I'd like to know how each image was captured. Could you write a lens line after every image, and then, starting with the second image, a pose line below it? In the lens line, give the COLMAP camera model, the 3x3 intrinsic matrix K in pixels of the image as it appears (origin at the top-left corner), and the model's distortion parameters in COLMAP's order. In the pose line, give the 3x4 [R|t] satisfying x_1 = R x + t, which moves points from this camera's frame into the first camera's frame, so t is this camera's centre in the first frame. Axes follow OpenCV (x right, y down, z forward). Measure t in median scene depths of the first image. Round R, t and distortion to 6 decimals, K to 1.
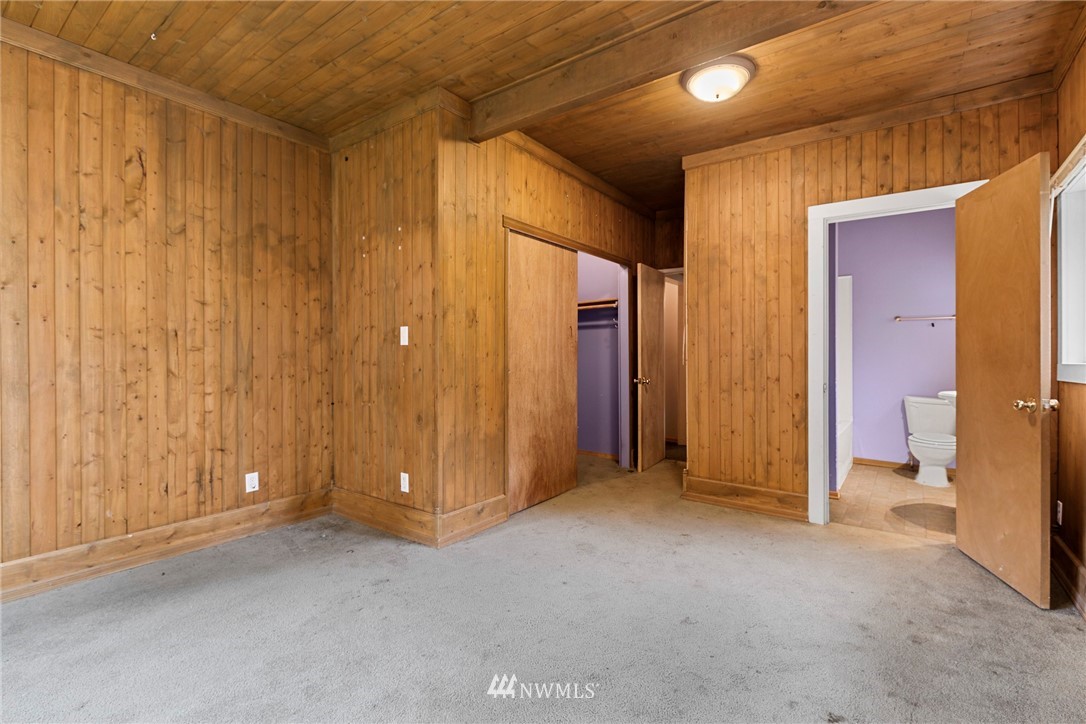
lens RADIAL K [[494.1, 0, 548.8], [0, 494.1, 352.8], [0, 0, 1]] dist [0.004292, -0.001394]
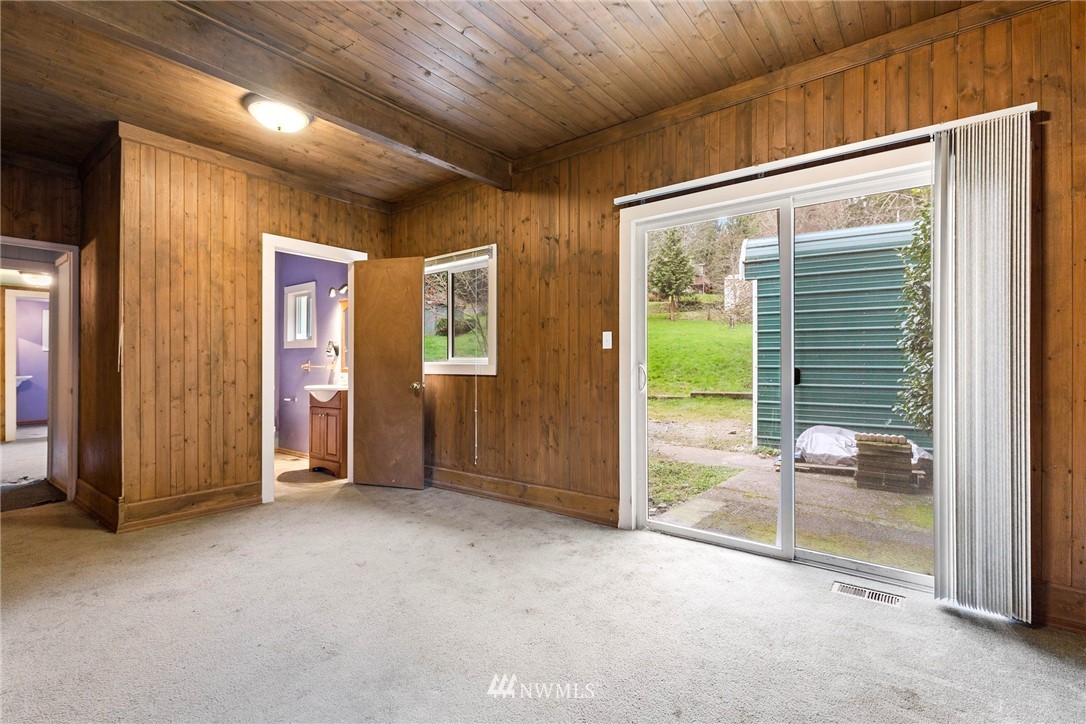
lens RADIAL K [[494.1, 0, 553.2], [0, 494.1, 358.6], [0, 0, 1]] dist [0.004292, -0.001394]
pose [[0.018418, 0.004252, 0.999821, -0.598124], [-0.002195, 0.999989, -0.004213, 0.004400], [-0.999828, -0.002117, 0.018427, 0.281154]]
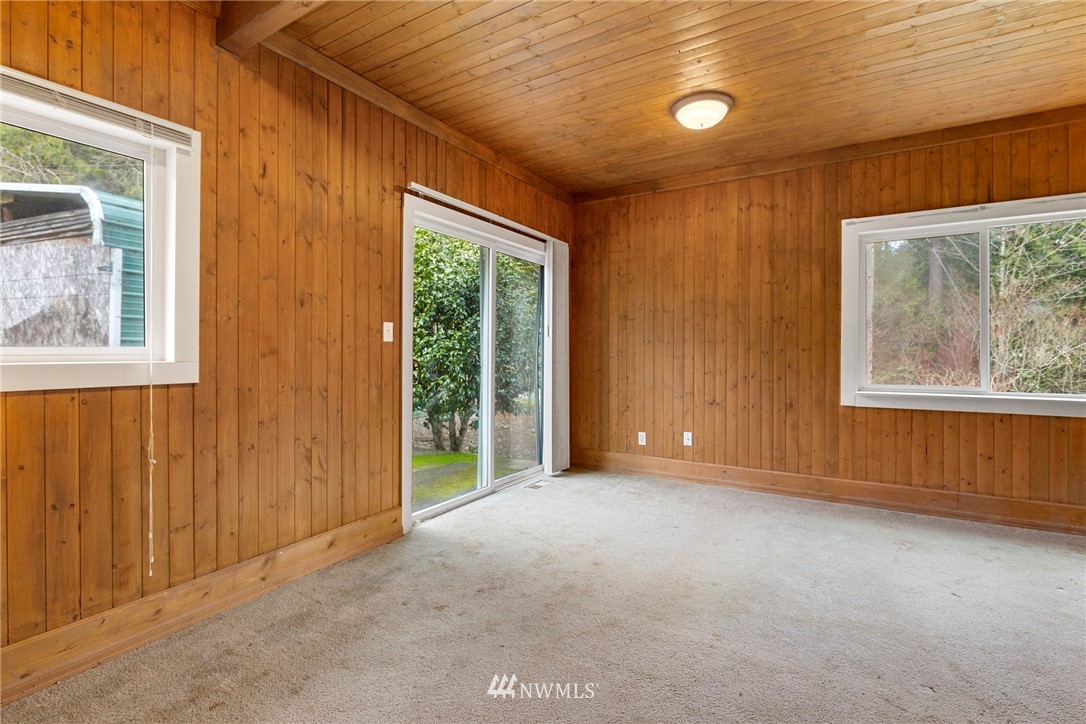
lens RADIAL K [[494.1, 0, 545.1], [0, 494.1, 352.5], [0, 0, 1]] dist [0.004292, -0.001394]
pose [[-0.996139, 0.000461, -0.087787, 0.175792], [0.000870, 0.999989, -0.004618, 0.004025], [0.087784, -0.004677, -0.996129, 1.068262]]
